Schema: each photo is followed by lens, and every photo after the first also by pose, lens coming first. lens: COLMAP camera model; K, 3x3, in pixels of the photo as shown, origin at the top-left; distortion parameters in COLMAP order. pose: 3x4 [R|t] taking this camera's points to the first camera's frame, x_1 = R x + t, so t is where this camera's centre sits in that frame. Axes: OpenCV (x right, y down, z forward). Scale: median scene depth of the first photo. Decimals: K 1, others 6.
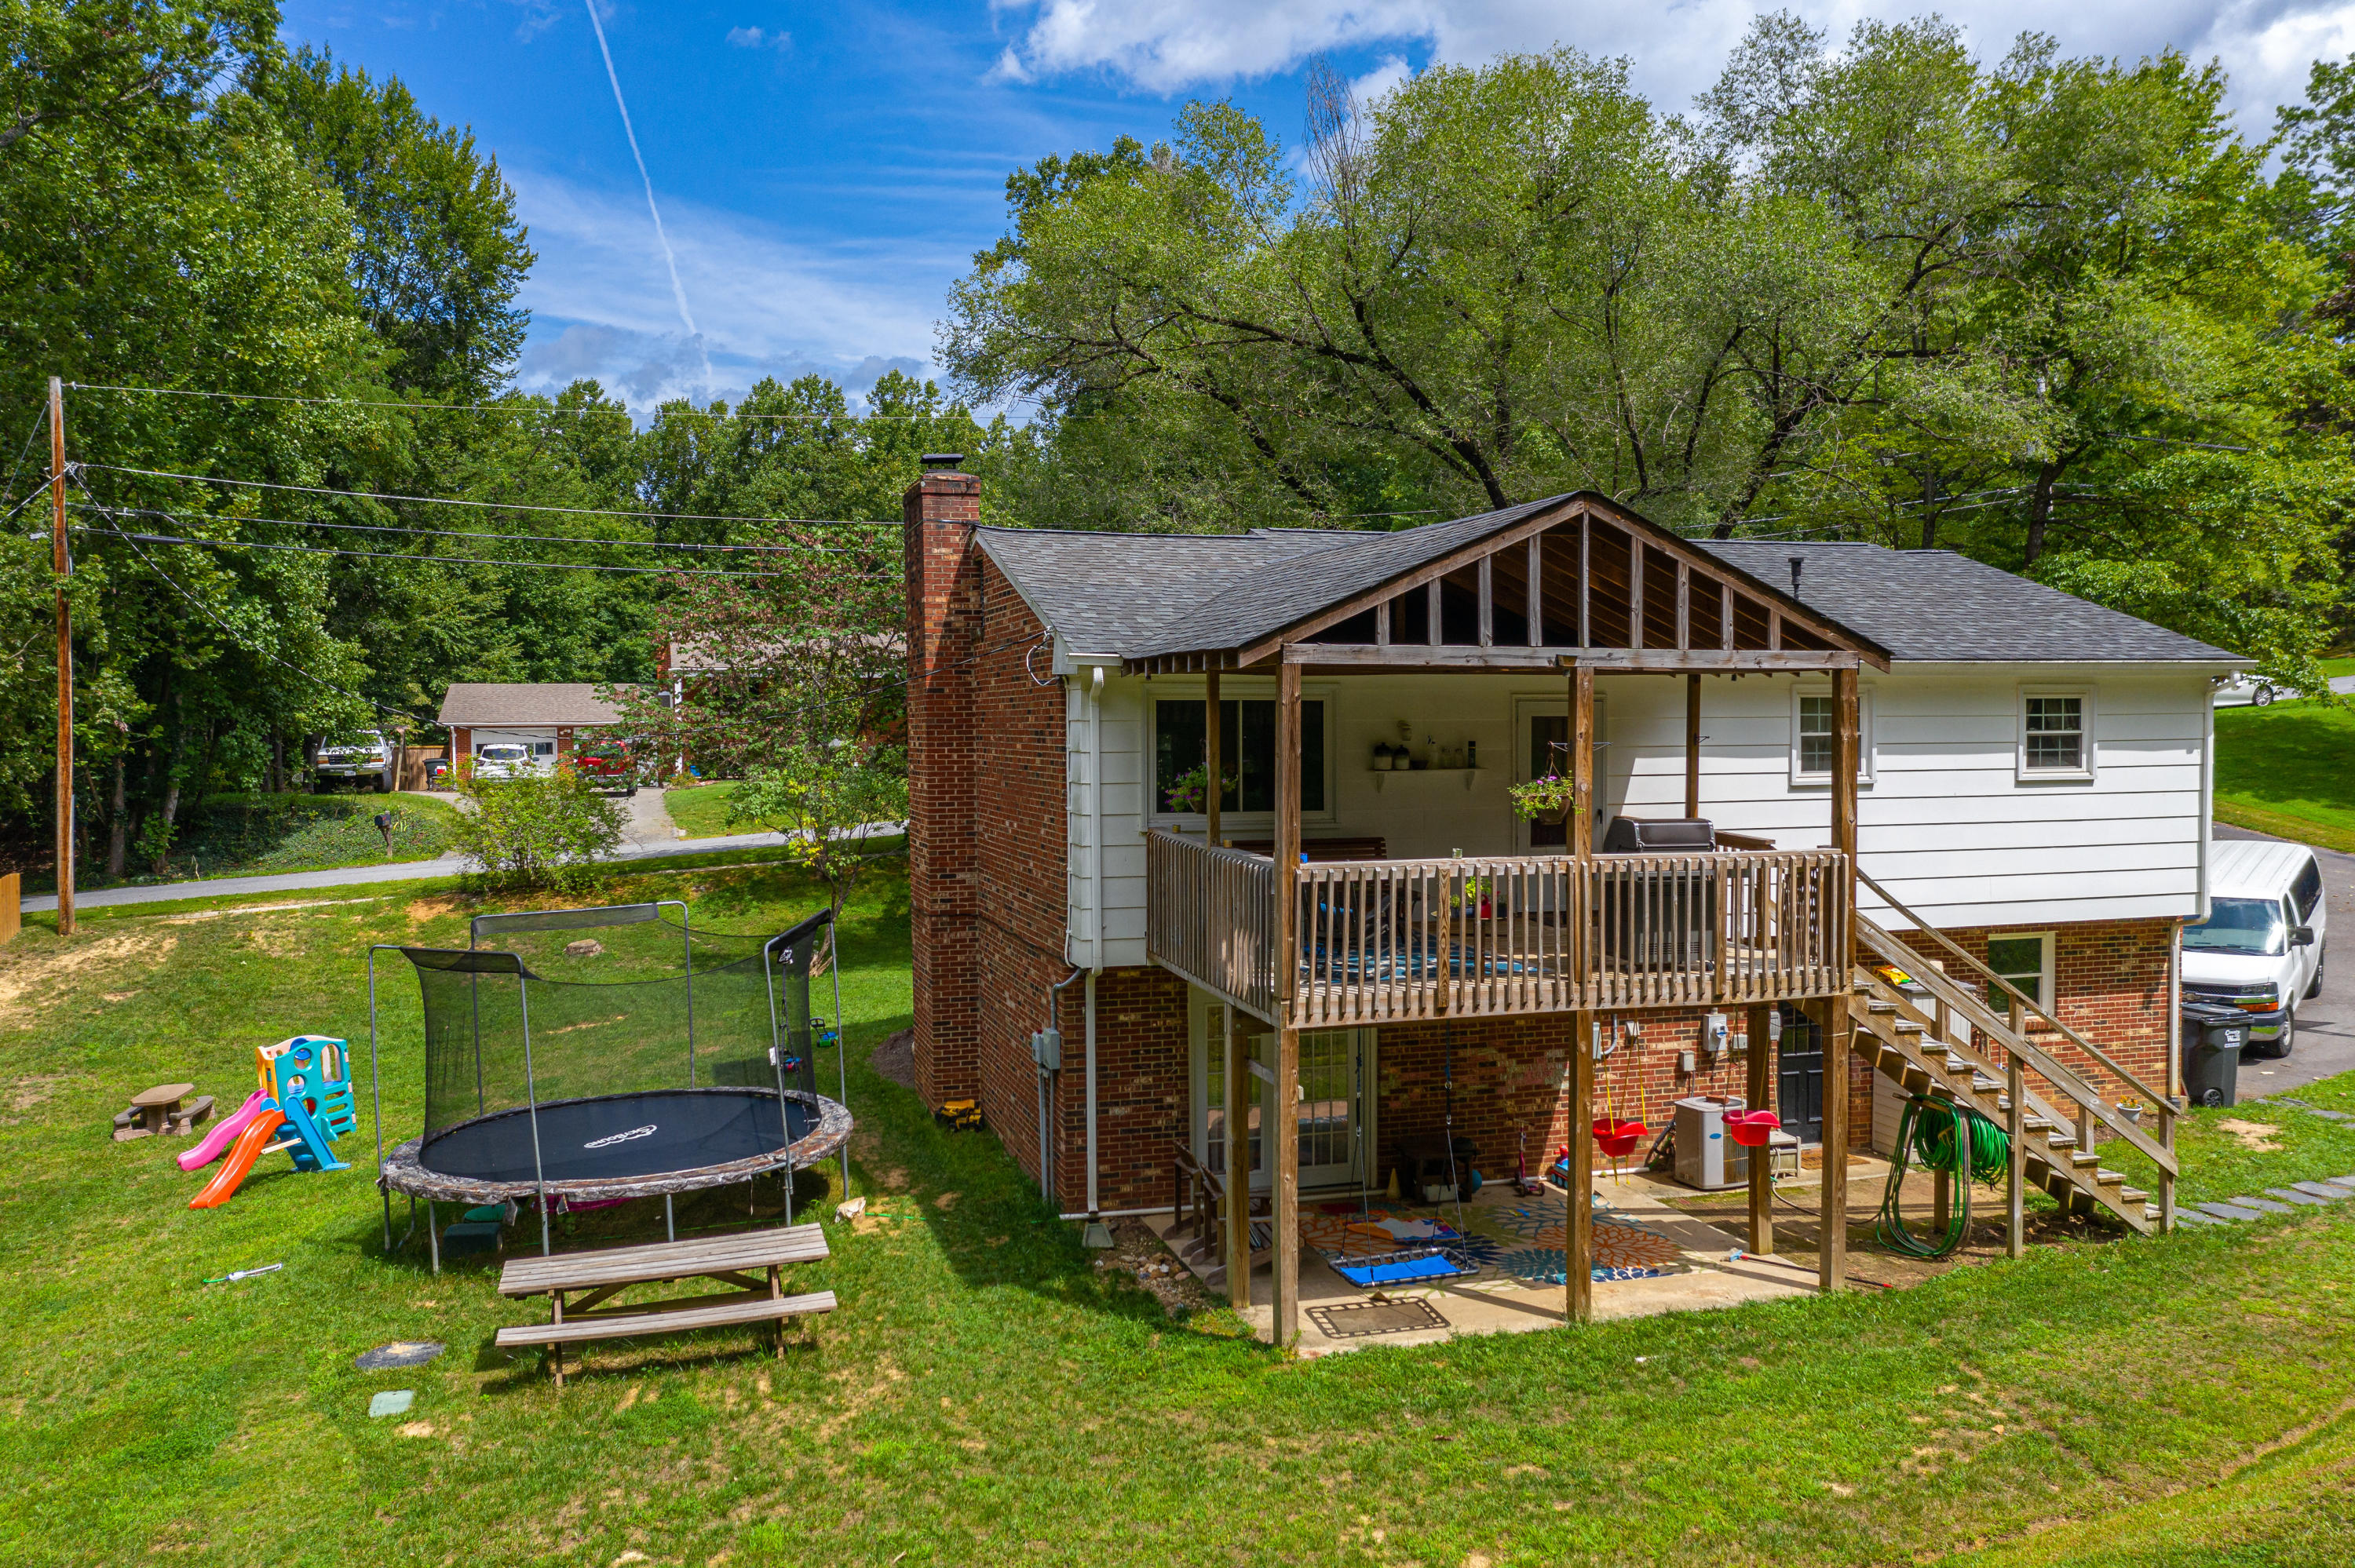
lens RADIAL K [[1904.2, 0, 1177.5], [0, 1904.2, 784.0], [0, 0, 1]] dist [-0.043563, 0.086720]
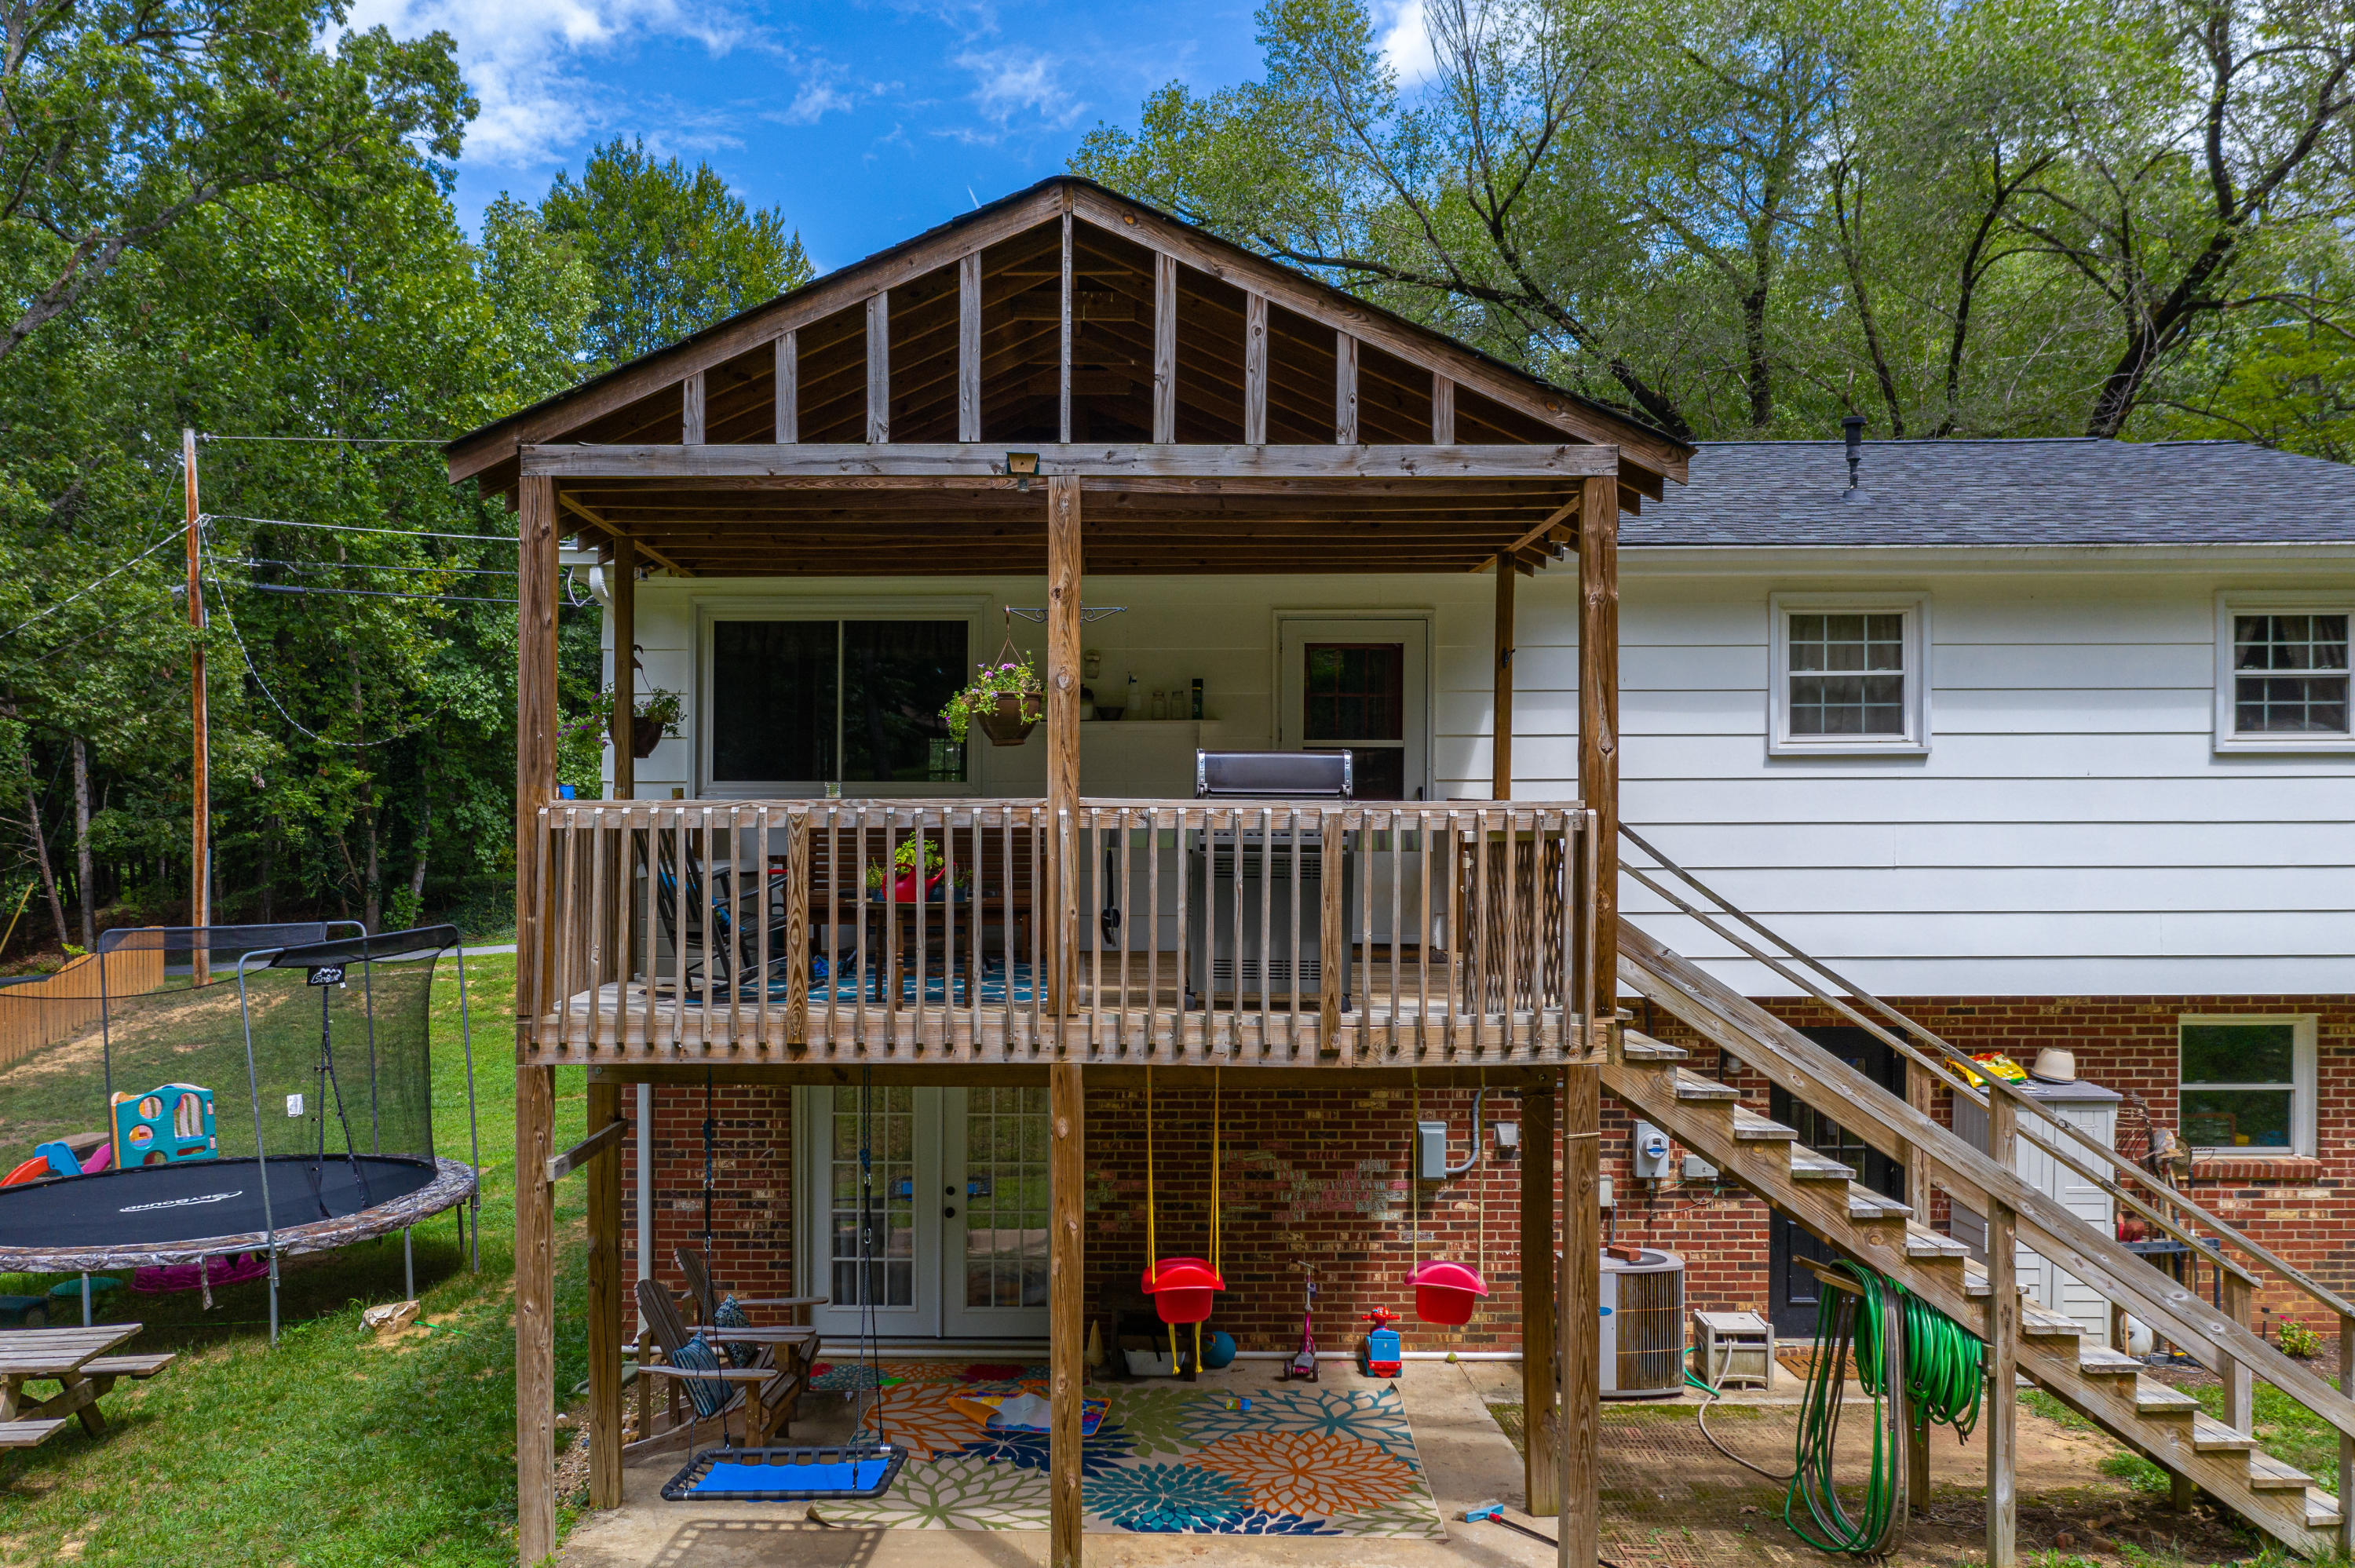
lens RADIAL K [[1876.2, 0, 1177.1], [0, 1876.2, 885.5], [0, 0, 1]] dist [-0.016457, 0.003194]
pose [[0.949298, 0.007833, -0.314281, 0.388605], [-0.014627, 0.999707, -0.019264, 0.067893], [0.314038, 0.022884, 0.949135, 0.419641]]
